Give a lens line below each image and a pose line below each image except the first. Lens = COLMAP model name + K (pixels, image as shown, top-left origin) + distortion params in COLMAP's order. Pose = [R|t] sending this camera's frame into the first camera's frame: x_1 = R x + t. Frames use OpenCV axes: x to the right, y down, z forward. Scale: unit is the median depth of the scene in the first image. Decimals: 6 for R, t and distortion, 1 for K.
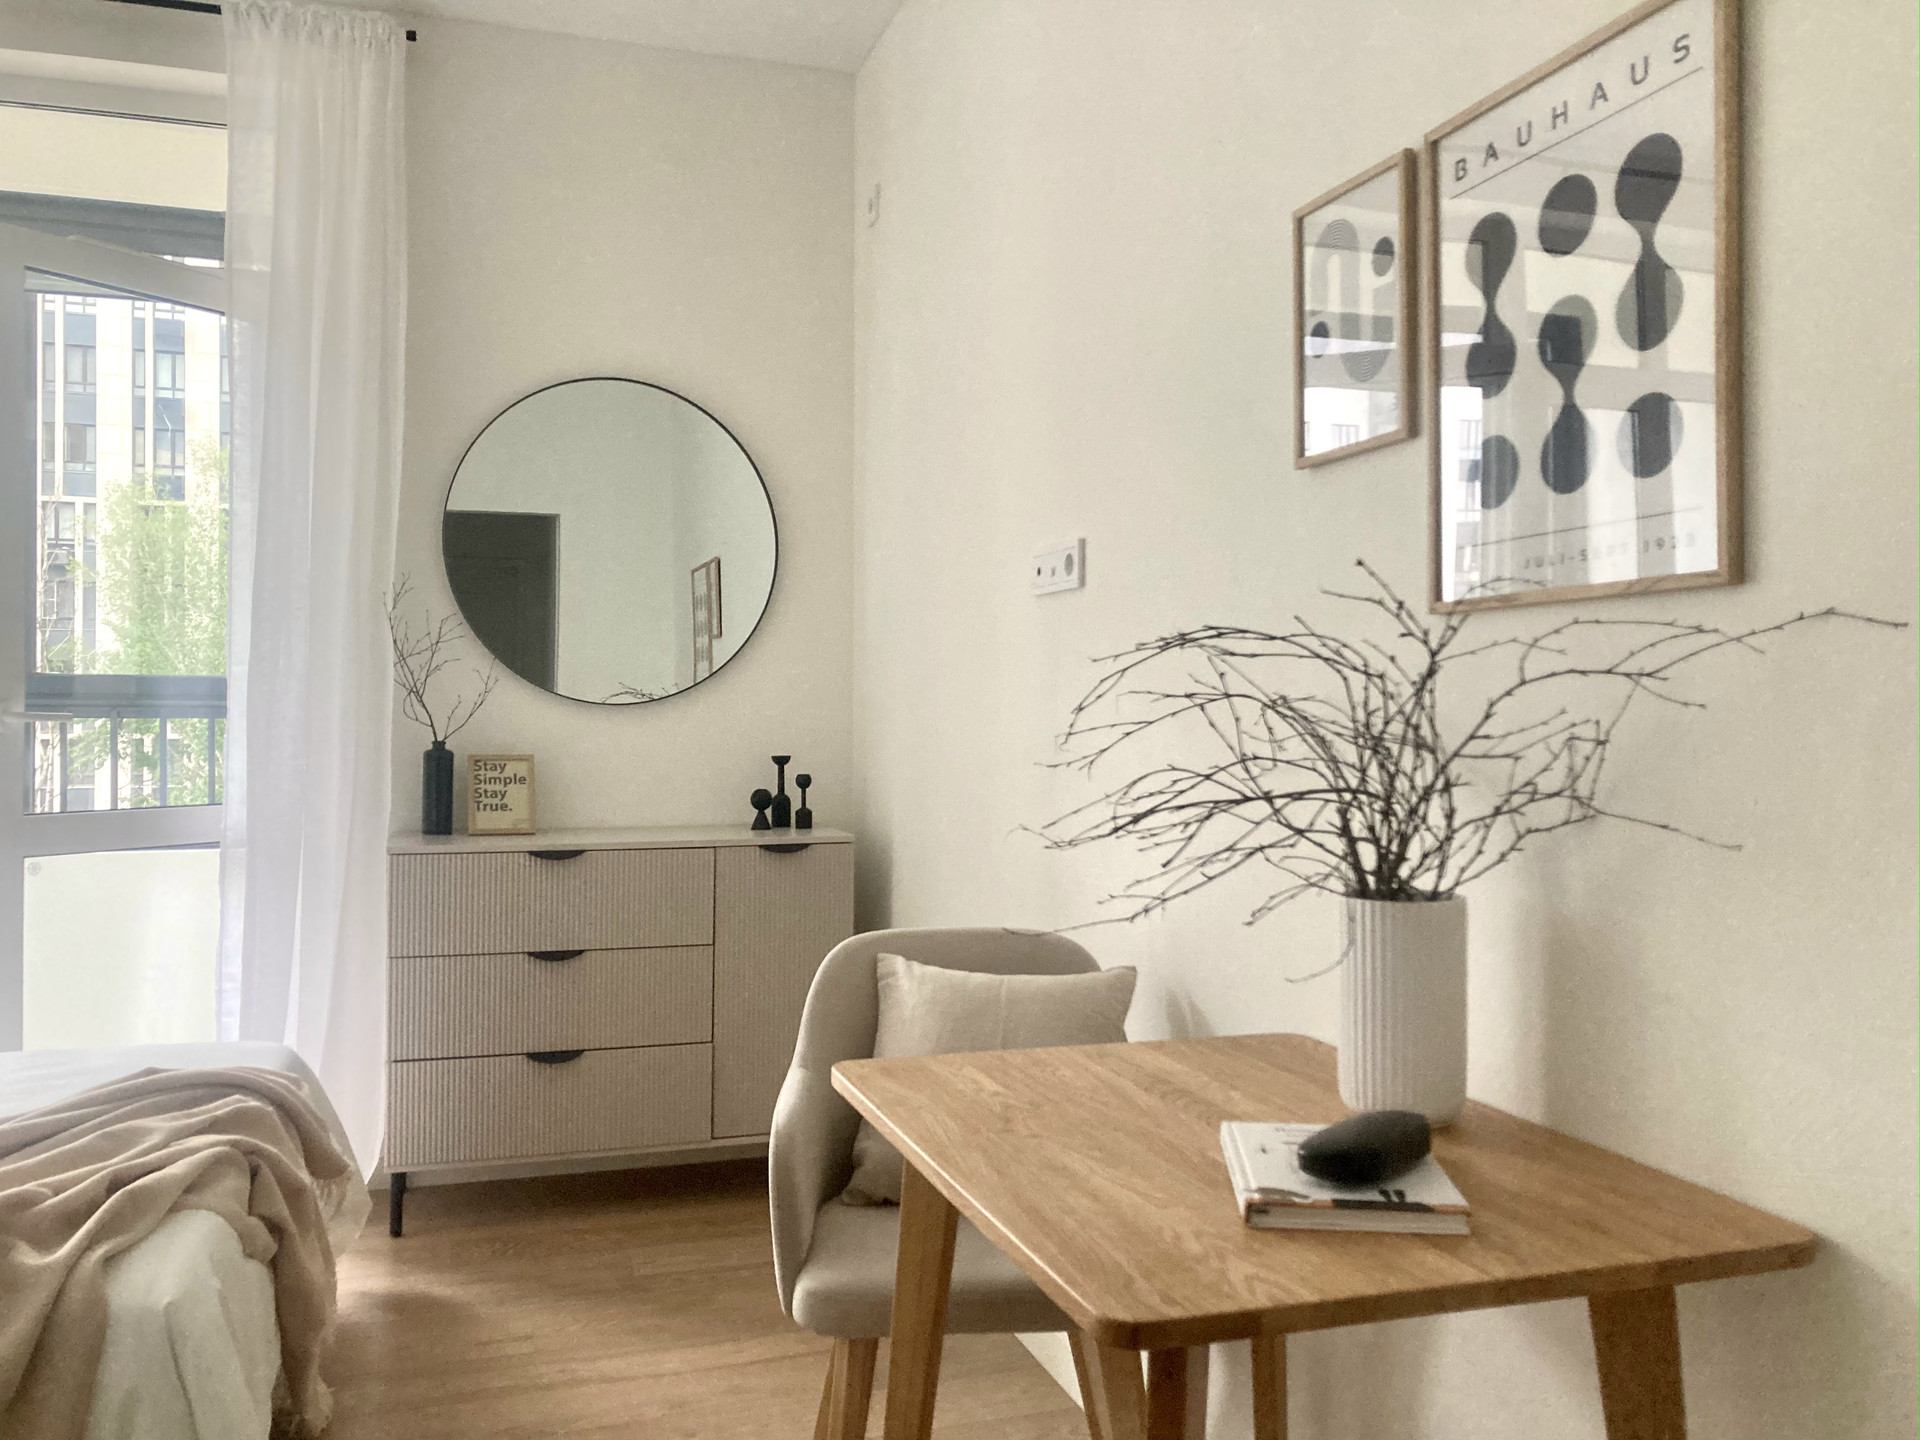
lens RADIAL K [[1602.5, 0, 958.1], [0, 1602.5, 690.5], [0, 0, 1]] dist [0.012152, -0.001742]
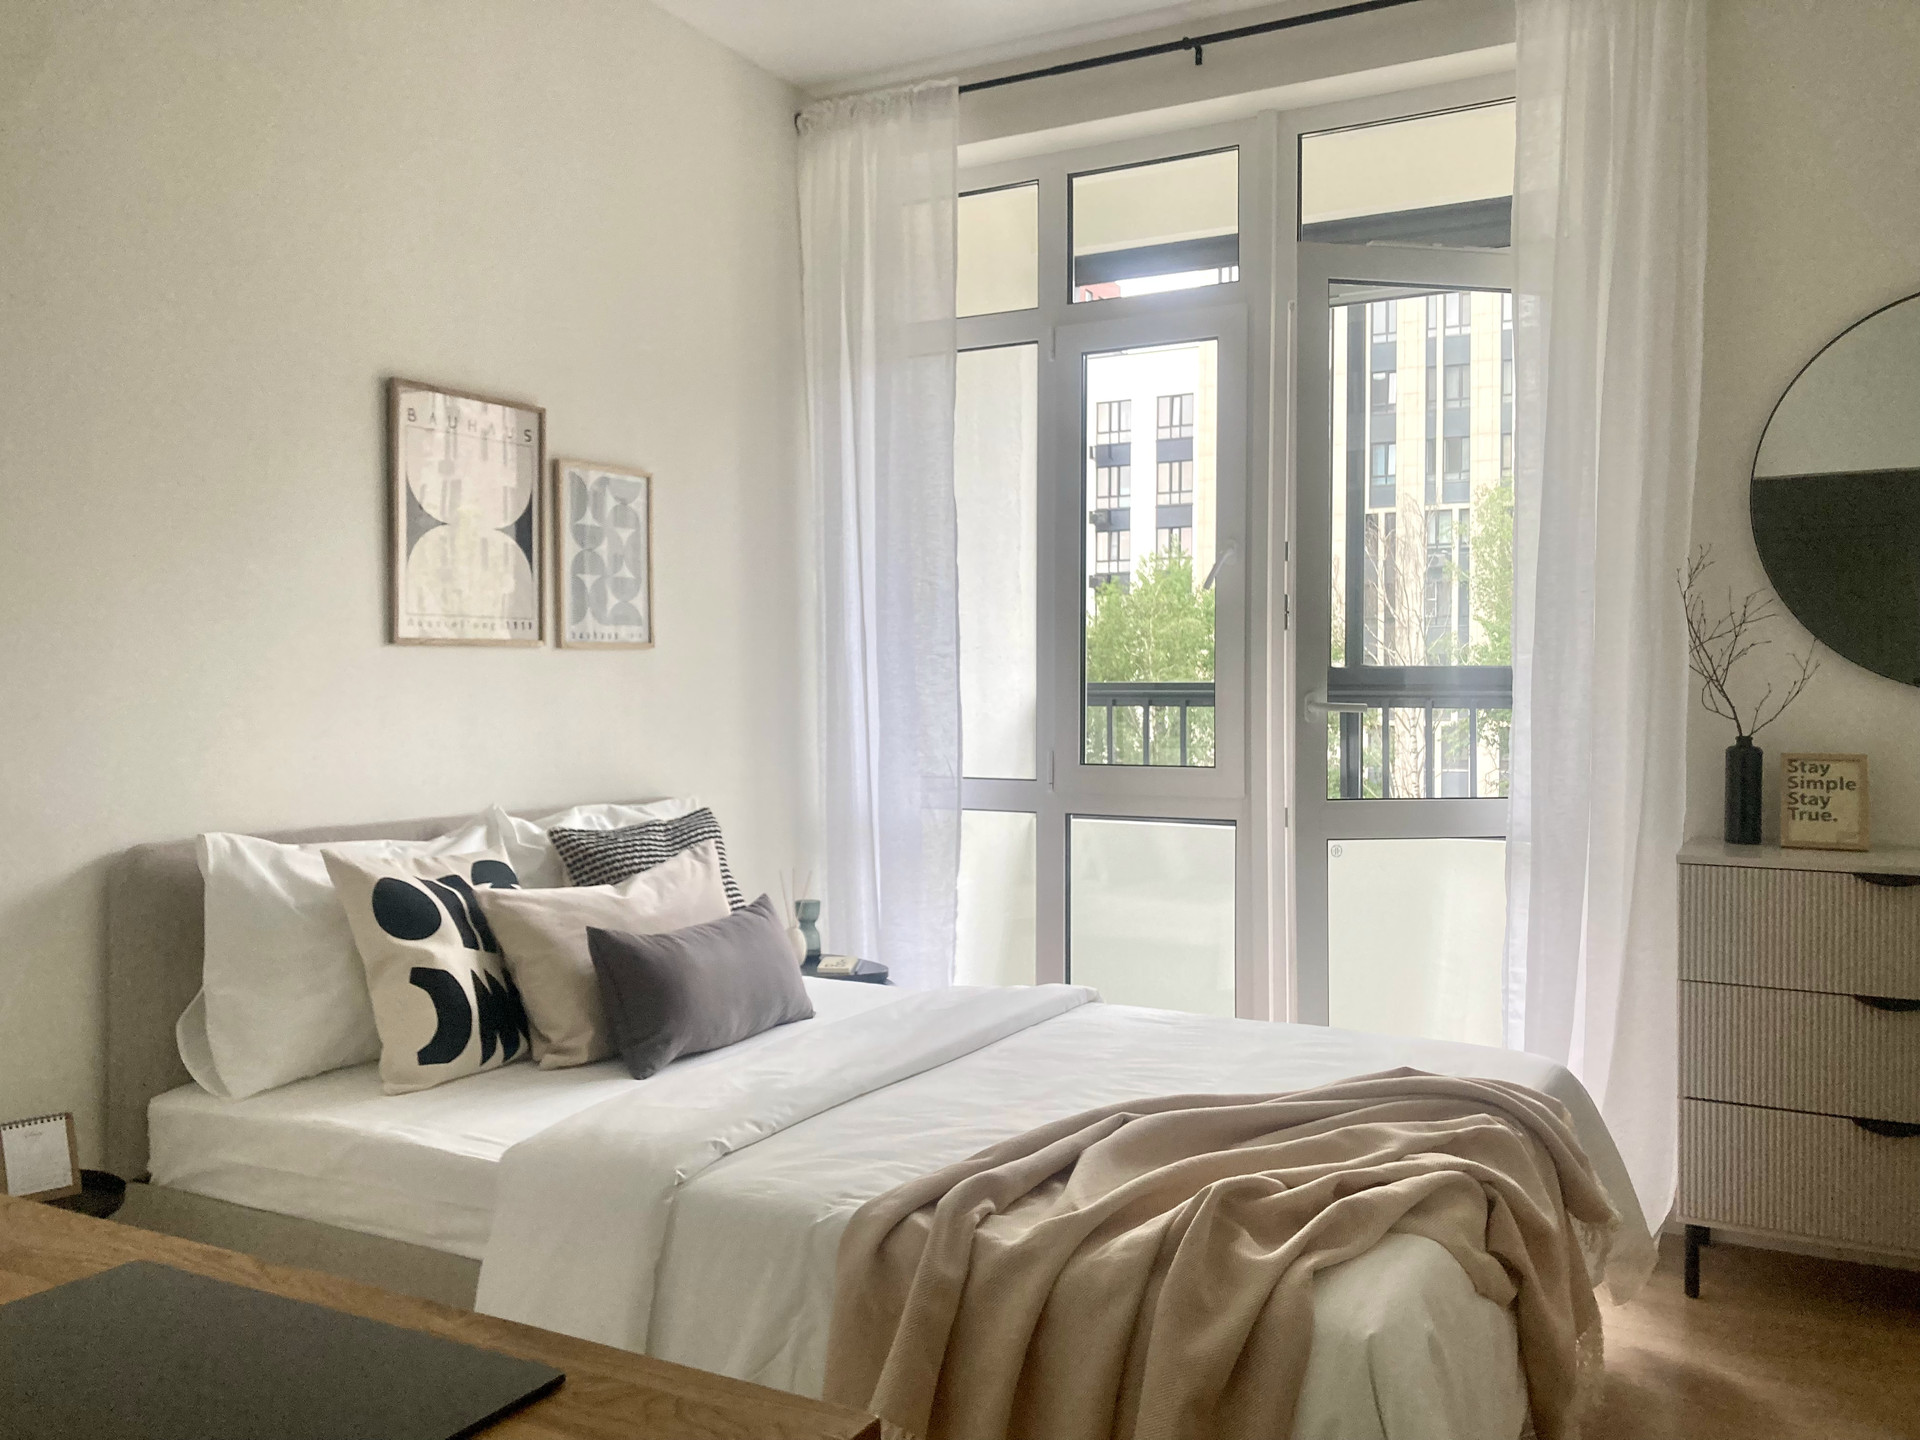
lens RADIAL K [[1602.5, 0, 958.1], [0, 1602.5, 690.5], [0, 0, 1]] dist [0.012152, -0.001742]
pose [[0.694953, -0.002960, -0.719049, 0.007190], [0.007575, 0.999966, 0.003204, 0.000541], [0.719015, -0.007674, 0.694952, 0.091710]]
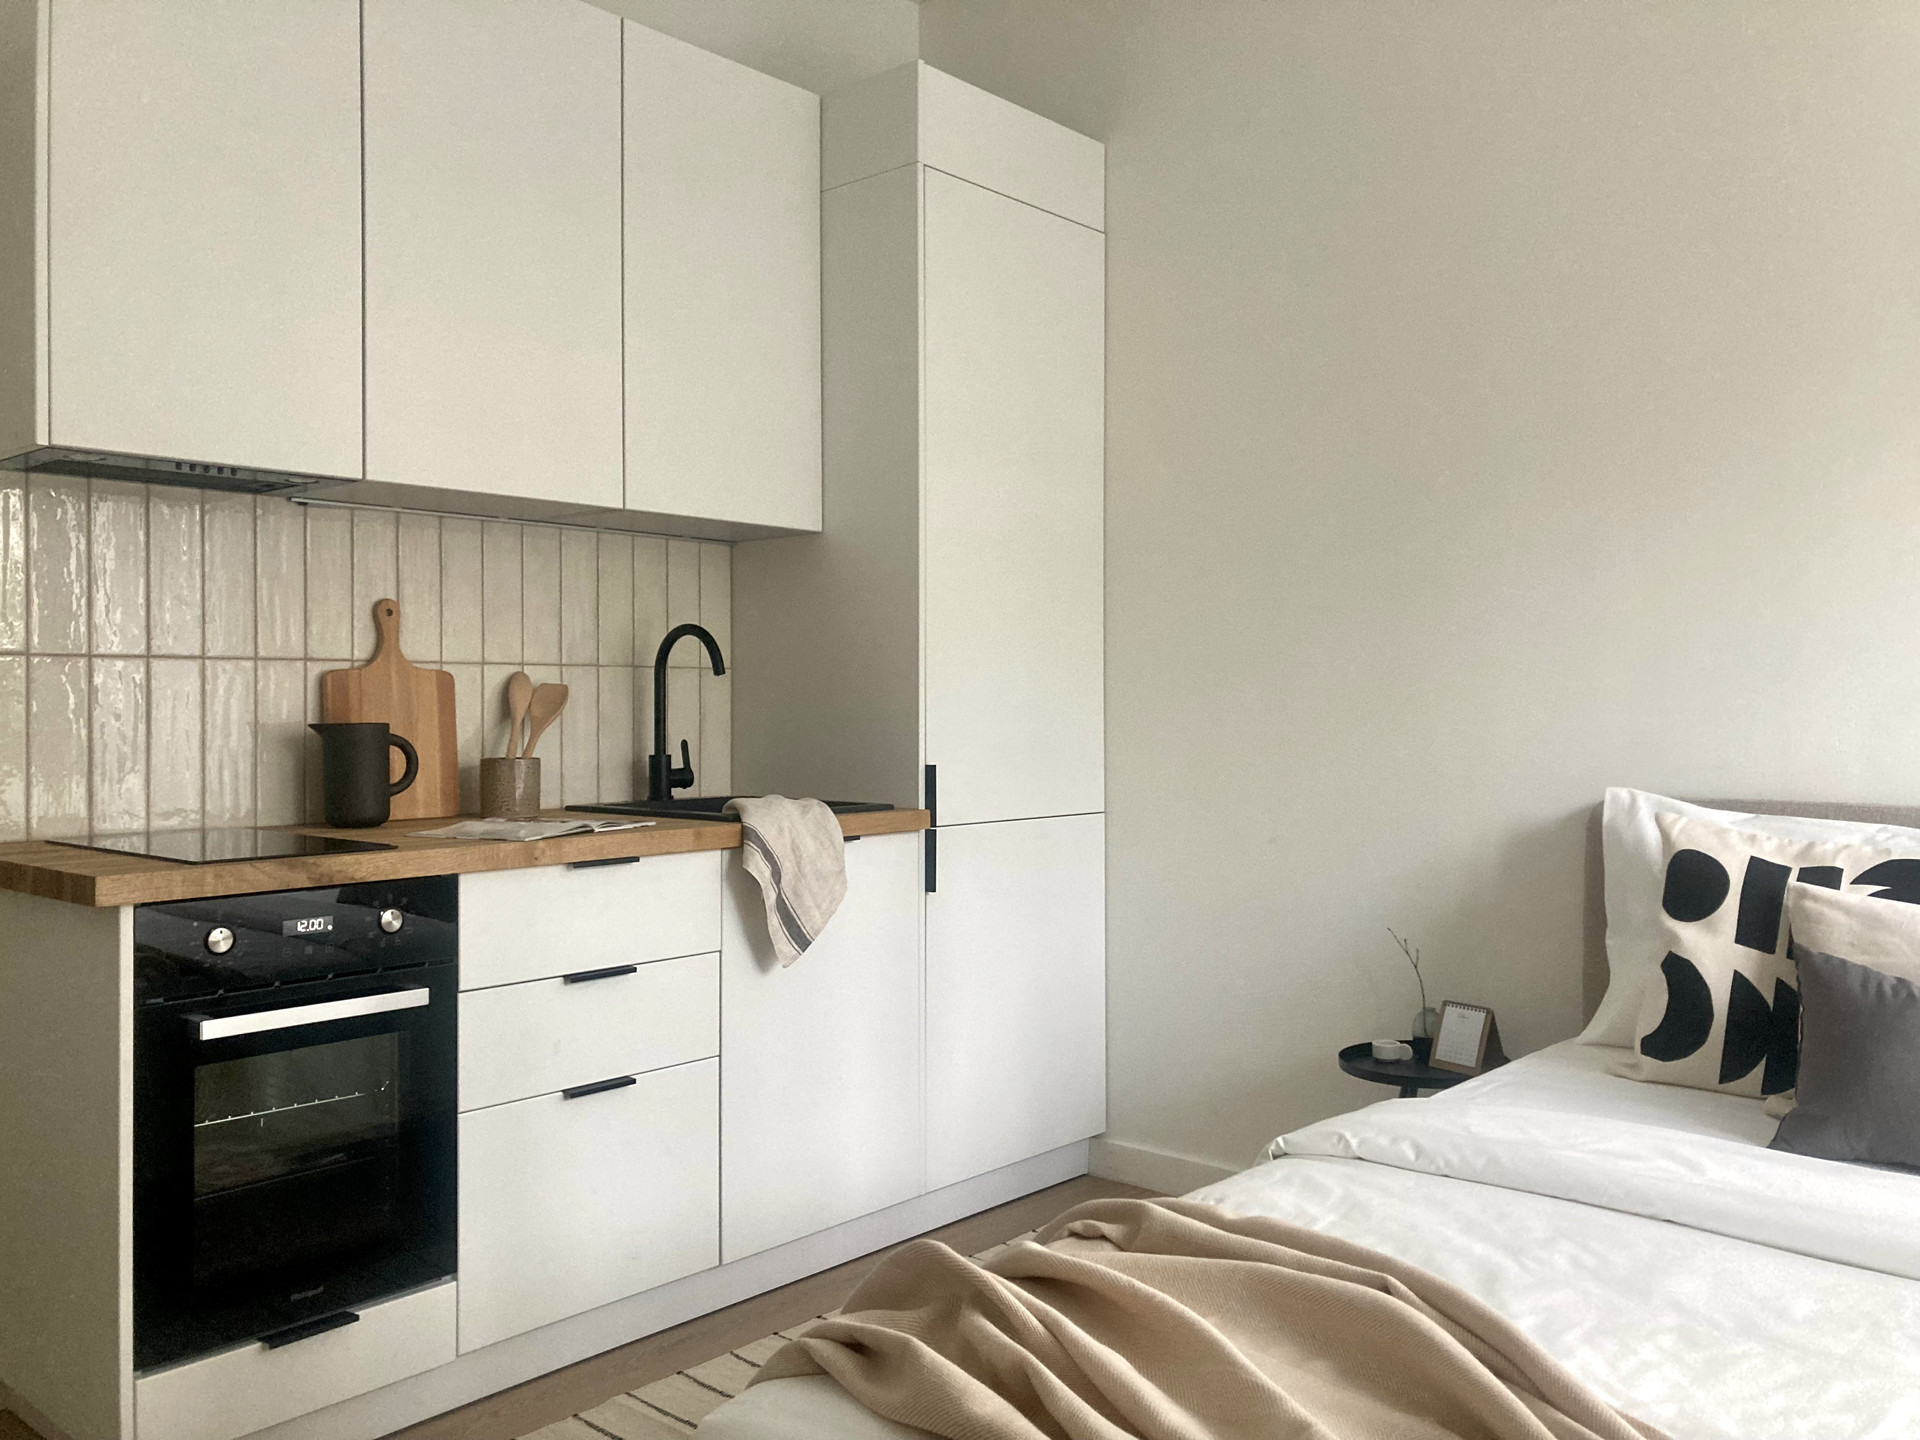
lens RADIAL K [[1602.5, 0, 958.1], [0, 1602.5, 690.5], [0, 0, 1]] dist [0.012152, -0.001742]
pose [[-0.855446, -0.004384, -0.517873, -0.097622], [0.001142, 0.999946, -0.010351, 0.026592], [0.517890, -0.009447, -0.855395, 0.815106]]
